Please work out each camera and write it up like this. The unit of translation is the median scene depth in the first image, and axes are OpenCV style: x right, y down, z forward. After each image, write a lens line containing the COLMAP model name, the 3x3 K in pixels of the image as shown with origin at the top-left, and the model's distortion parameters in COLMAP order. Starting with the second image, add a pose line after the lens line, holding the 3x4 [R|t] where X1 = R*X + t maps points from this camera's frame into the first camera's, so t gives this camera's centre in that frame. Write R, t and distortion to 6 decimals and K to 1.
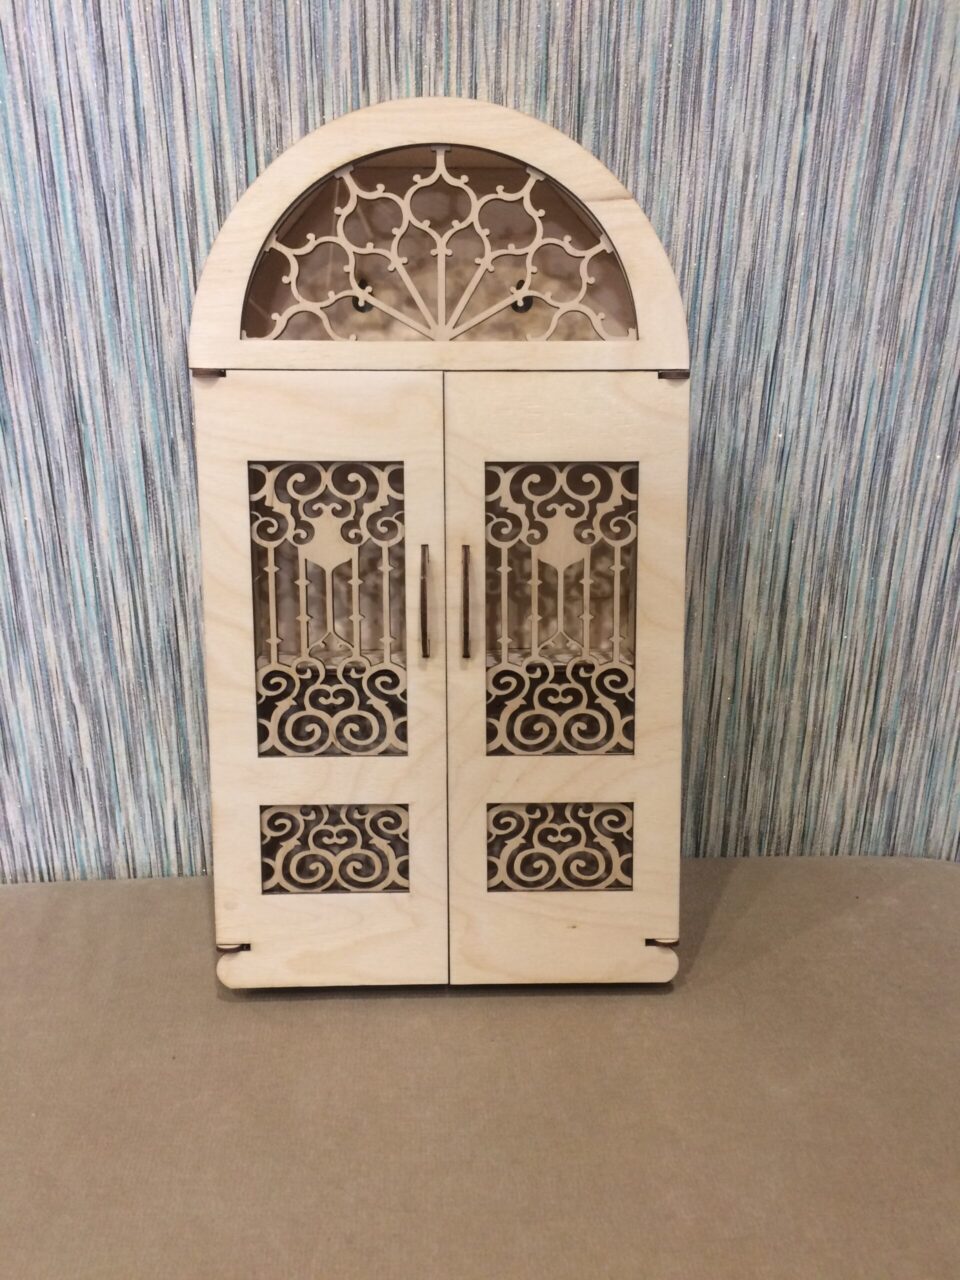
lens RADIAL K [[1105.6, 0, 477.2], [0, 1105.6, 631.3], [0, 0, 1]] dist [0.084925, -0.120776]
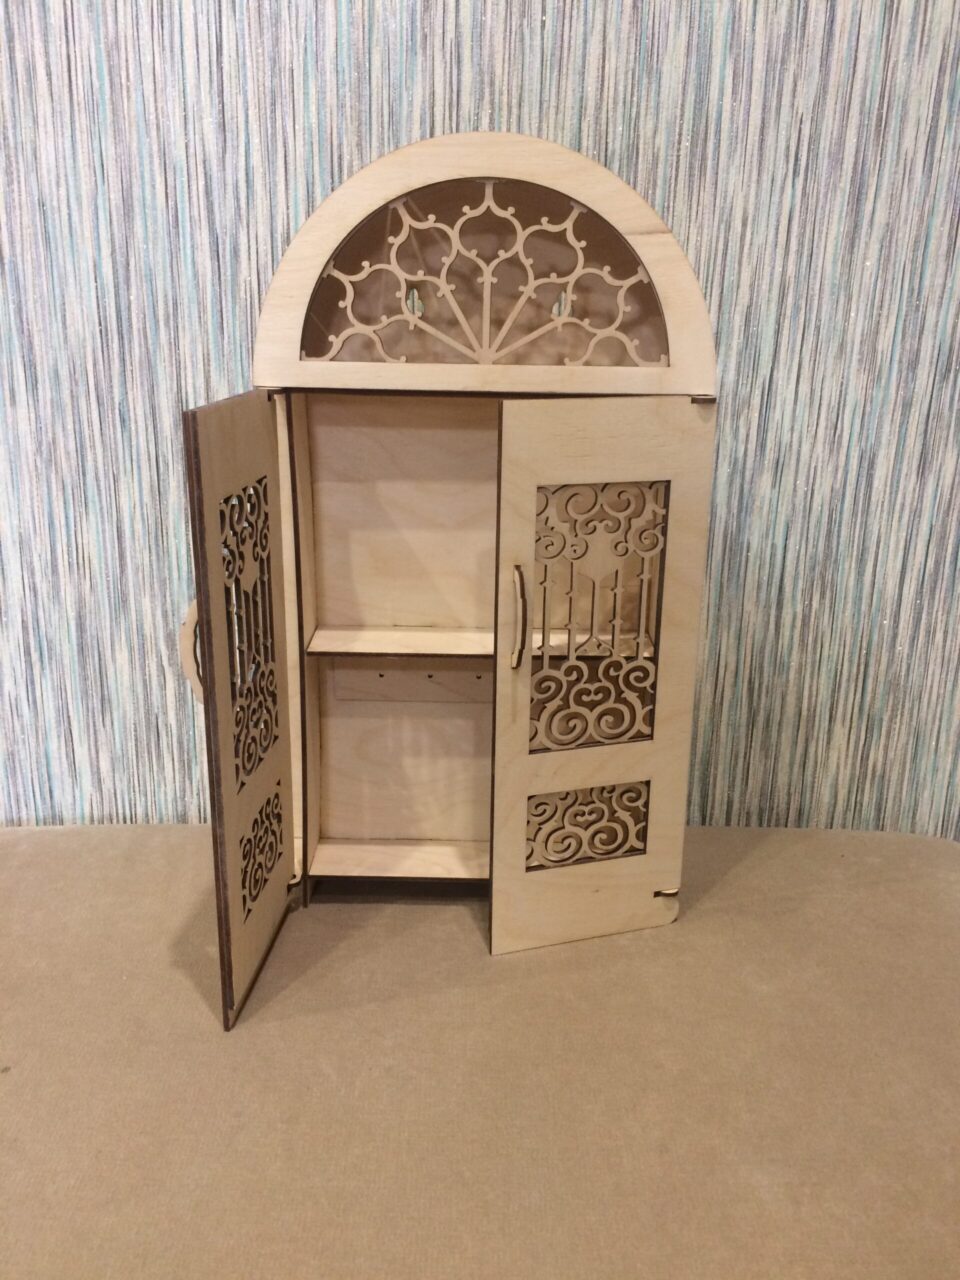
lens RADIAL K [[1105.6, 0, 475.1], [0, 1105.6, 631.2], [0, 0, 1]] dist [0.084925, -0.120776]
pose [[0.998861, 0.026704, -0.039537, 0.010222], [-0.029958, 0.996002, -0.084162, 0.133355], [0.037132, 0.085250, 0.995667, -0.169132]]
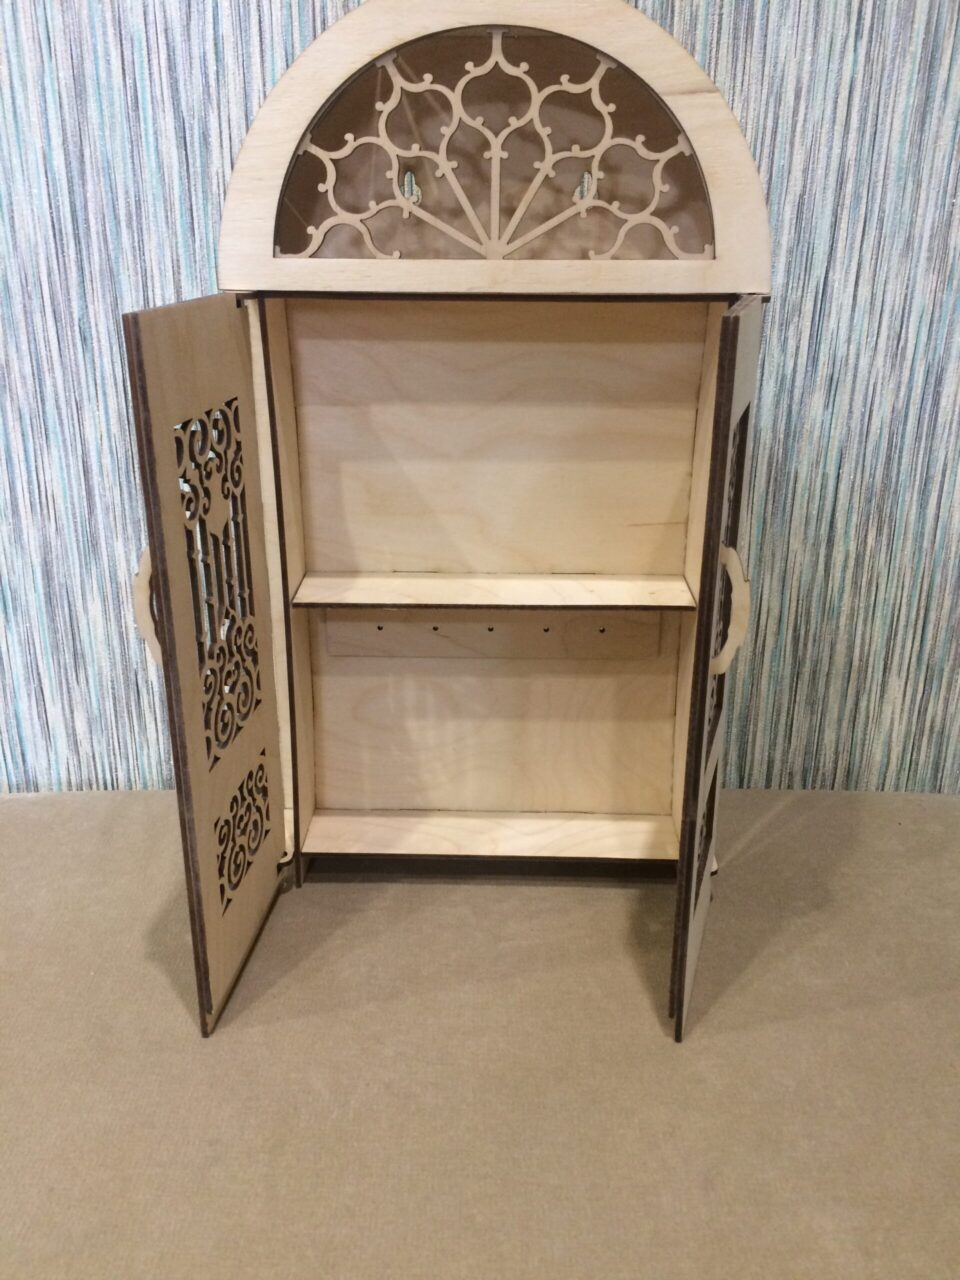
lens RADIAL K [[1105.6, 0, 473.9], [0, 1105.6, 632.2], [0, 0, 1]] dist [0.084925, -0.120776]
pose [[0.998268, 0.021233, -0.054869, 0.010240], [-0.022703, 0.999396, -0.026325, 0.113749], [0.054277, 0.027525, 0.998146, -0.031611]]
